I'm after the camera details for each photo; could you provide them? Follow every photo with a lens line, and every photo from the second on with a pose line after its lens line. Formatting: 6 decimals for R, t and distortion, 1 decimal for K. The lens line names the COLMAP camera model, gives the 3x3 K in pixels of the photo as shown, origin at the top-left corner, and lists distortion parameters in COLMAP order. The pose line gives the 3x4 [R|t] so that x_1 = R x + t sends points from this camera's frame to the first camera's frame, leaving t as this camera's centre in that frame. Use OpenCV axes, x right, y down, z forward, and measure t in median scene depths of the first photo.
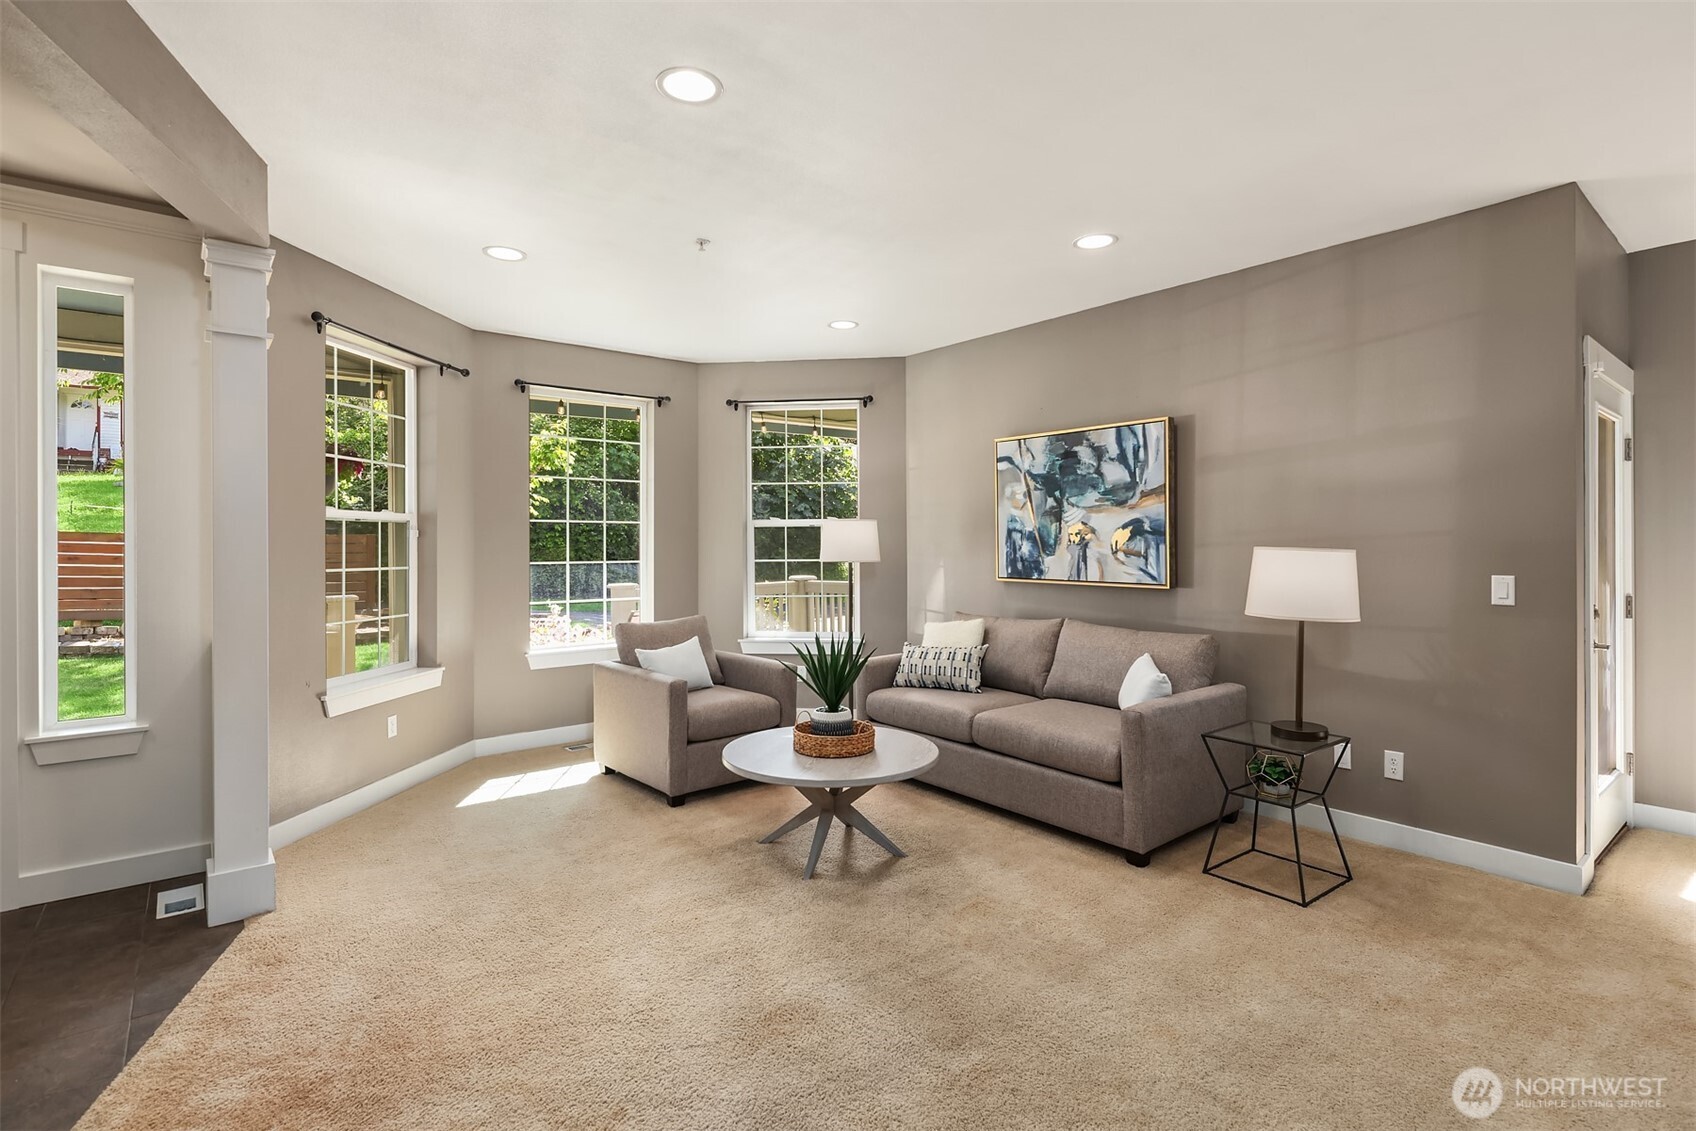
lens RADIAL K [[818.9, 0, 851.3], [0, 818.9, 543.4], [0, 0, 1]] dist [0.008030, -0.007337]
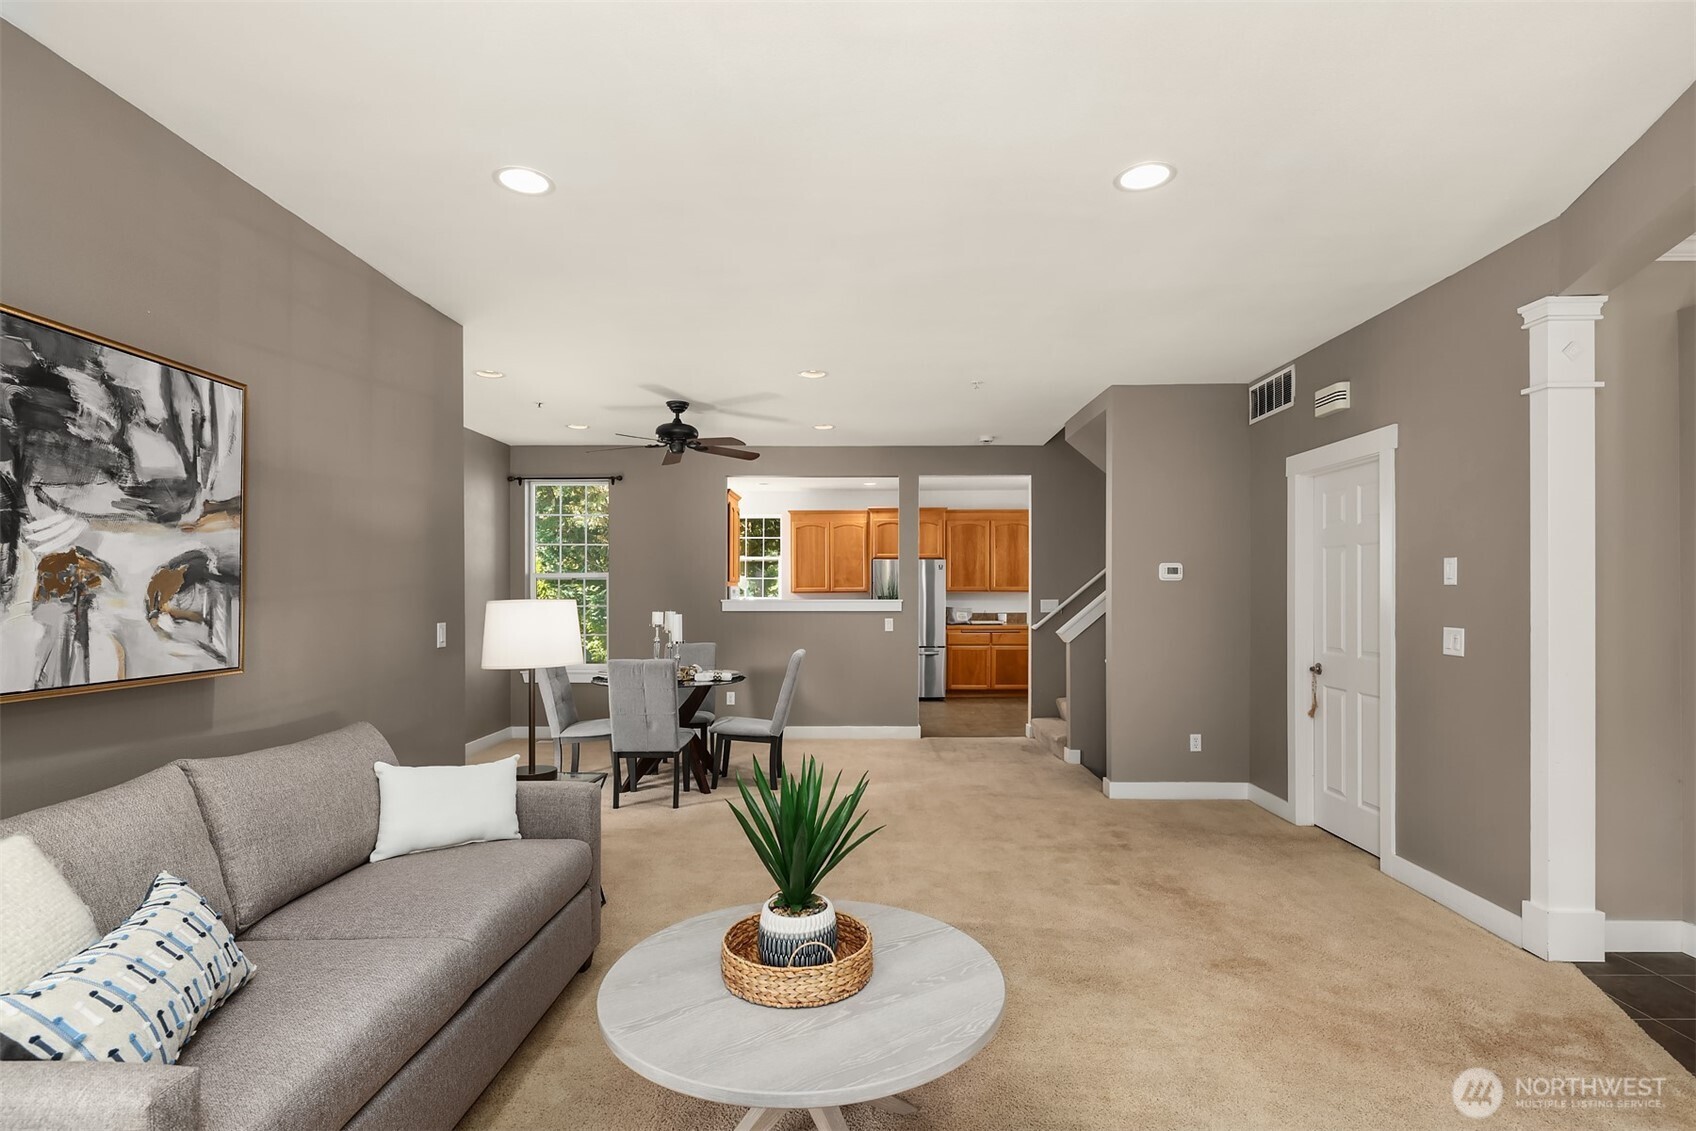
lens RADIAL K [[818.9, 0, 854.2], [0, 818.9, 587.5], [0, 0, 1]] dist [0.008030, -0.007337]
pose [[-0.771533, 0.010090, 0.636110, -0.315912], [0.006832, 0.999948, -0.007575, 0.000524], [-0.636153, -0.001498, -0.771562, 1.113987]]
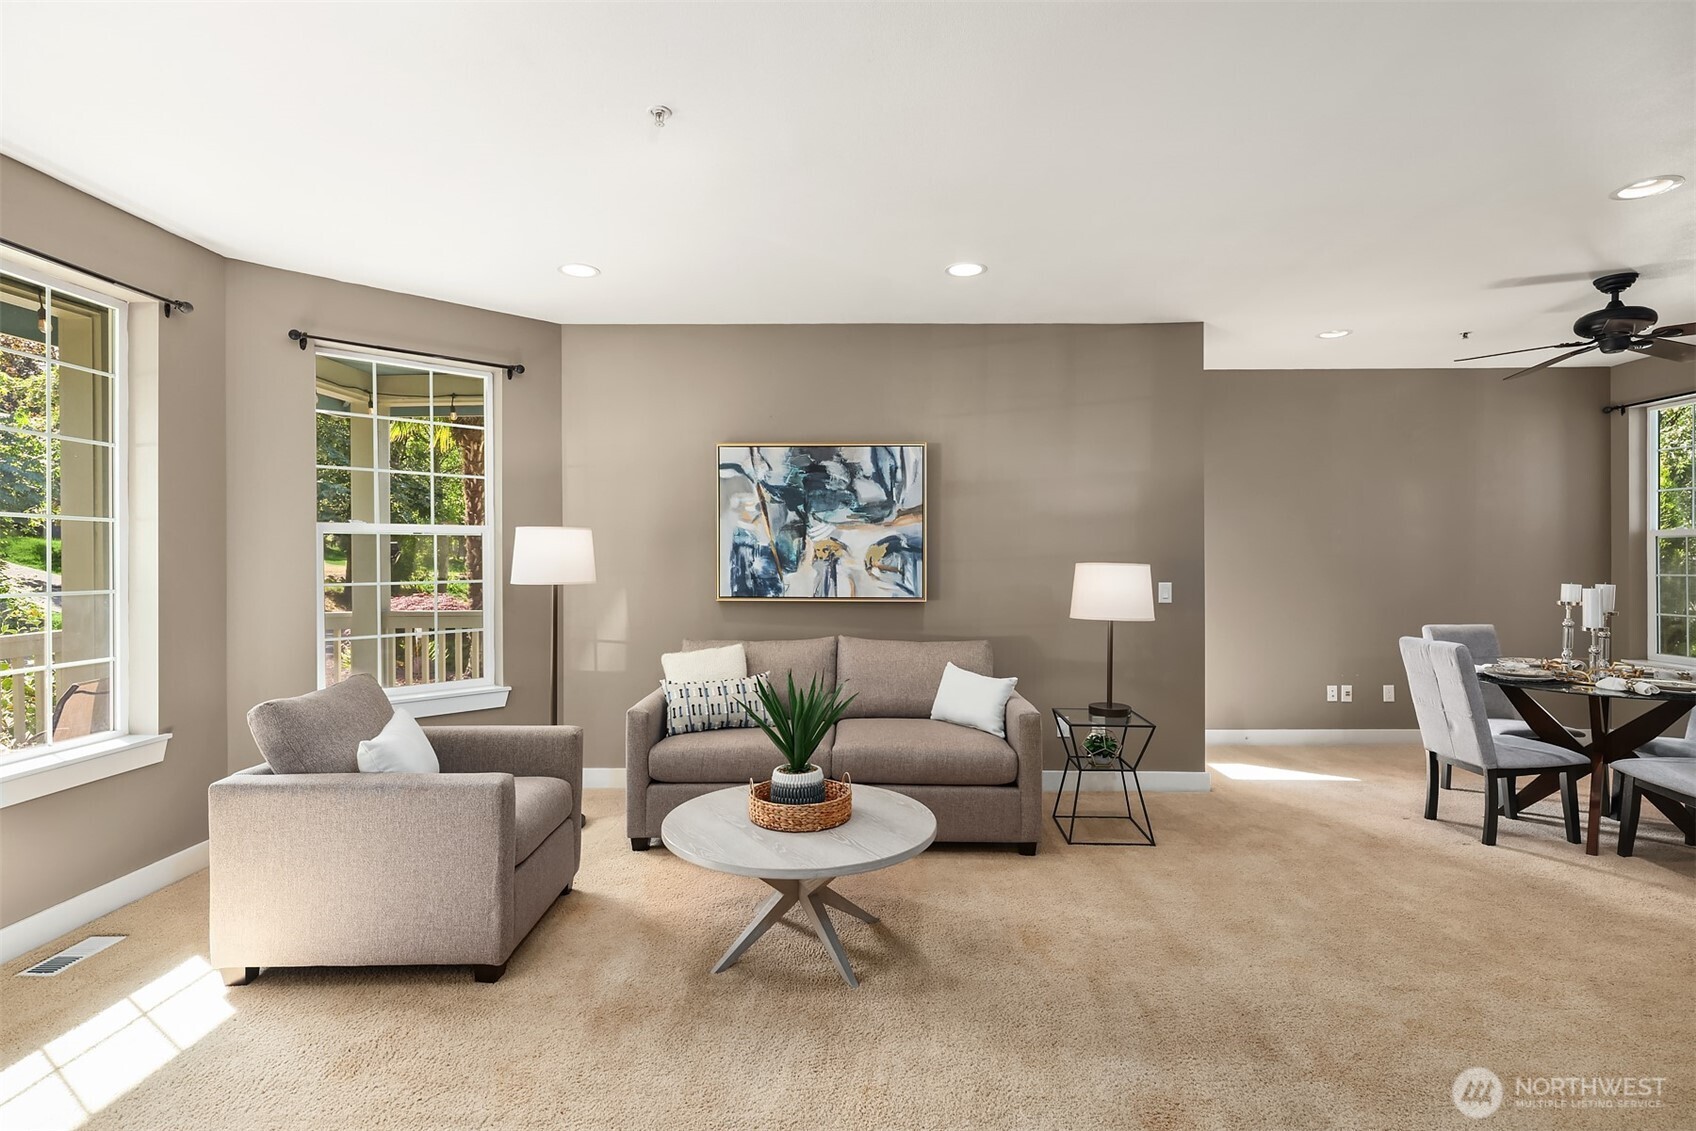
lens RADIAL K [[818.9, 0, 846.0], [0, 818.9, 563.2], [0, 0, 1]] dist [0.008030, -0.007337]
pose [[0.644169, -0.002622, 0.764878, -0.480611], [-0.000977, 0.999990, 0.004251, 0.000268], [-0.764882, -0.003485, 0.644161, 0.363141]]
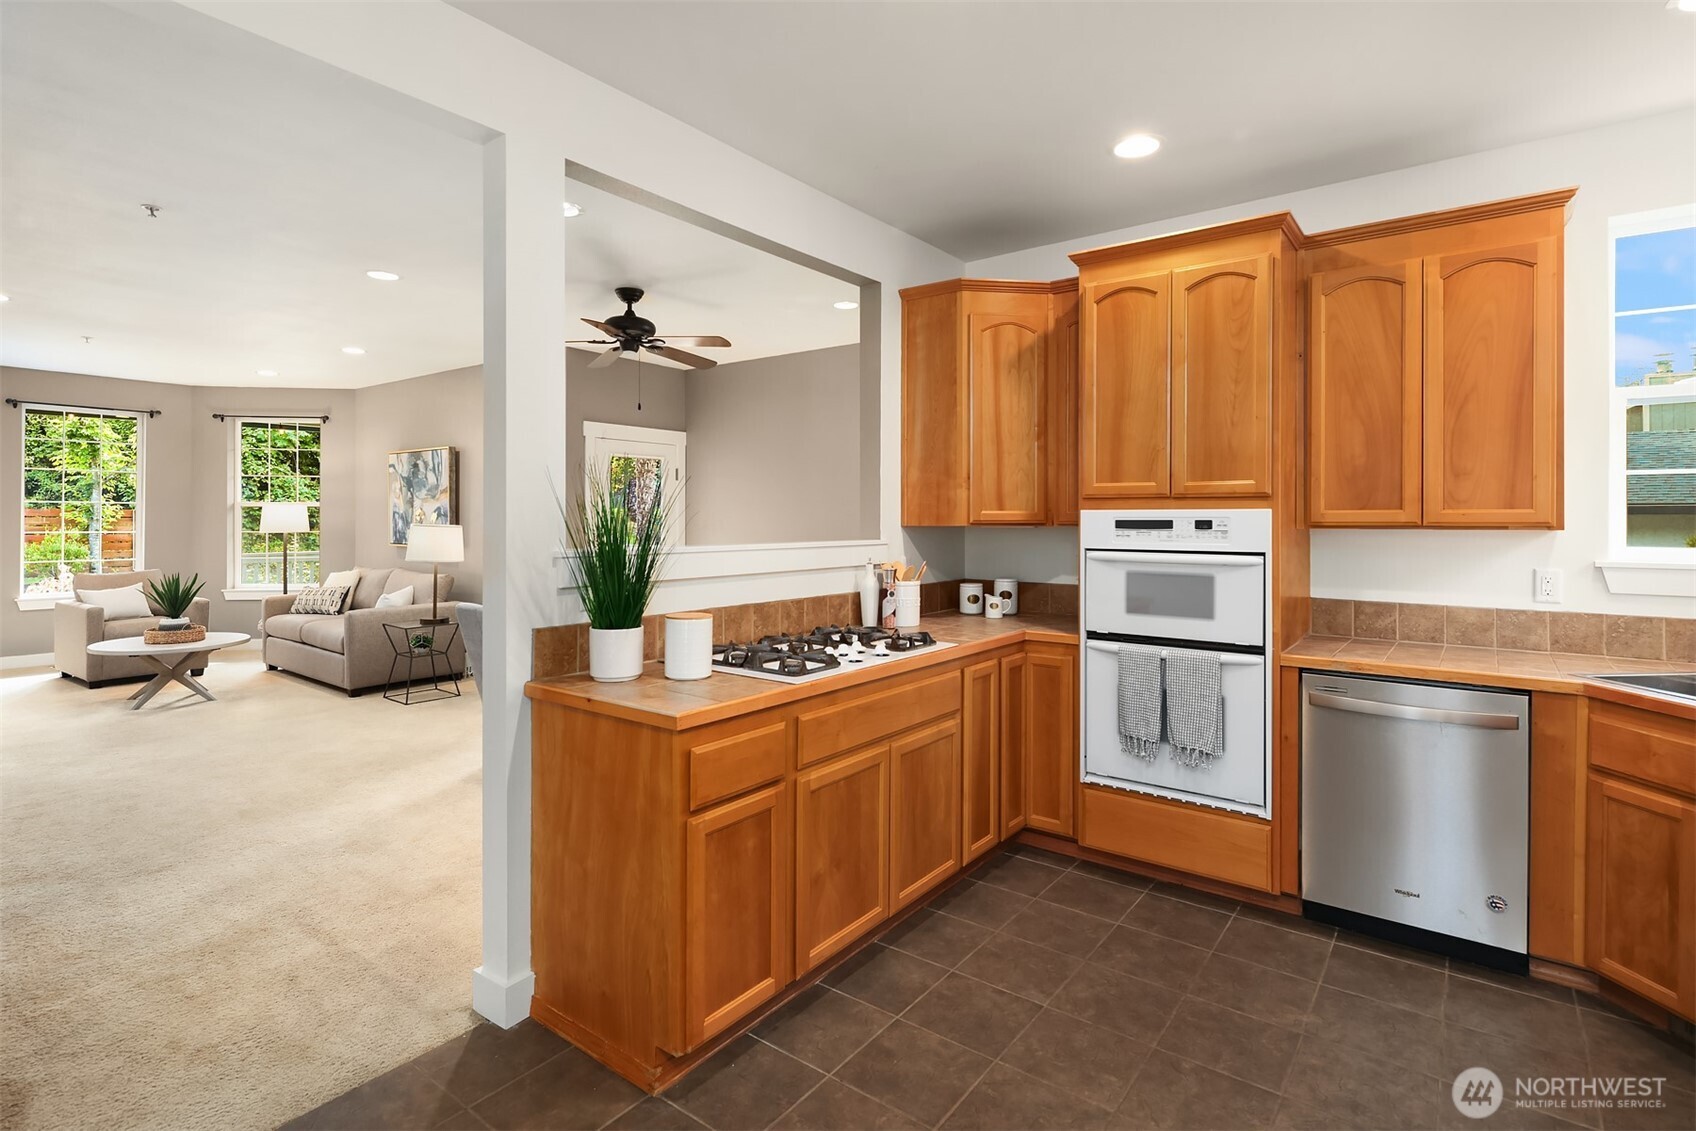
lens RADIAL K [[818.9, 0, 849.2], [0, 818.9, 521.7], [0, 0, 1]] dist [0.008030, -0.007337]
pose [[0.969934, 0.008794, 0.243211, 0.731405], [-0.008859, 0.999960, -0.000826, -0.005667], [-0.243208, -0.001353, 0.969973, -0.784941]]
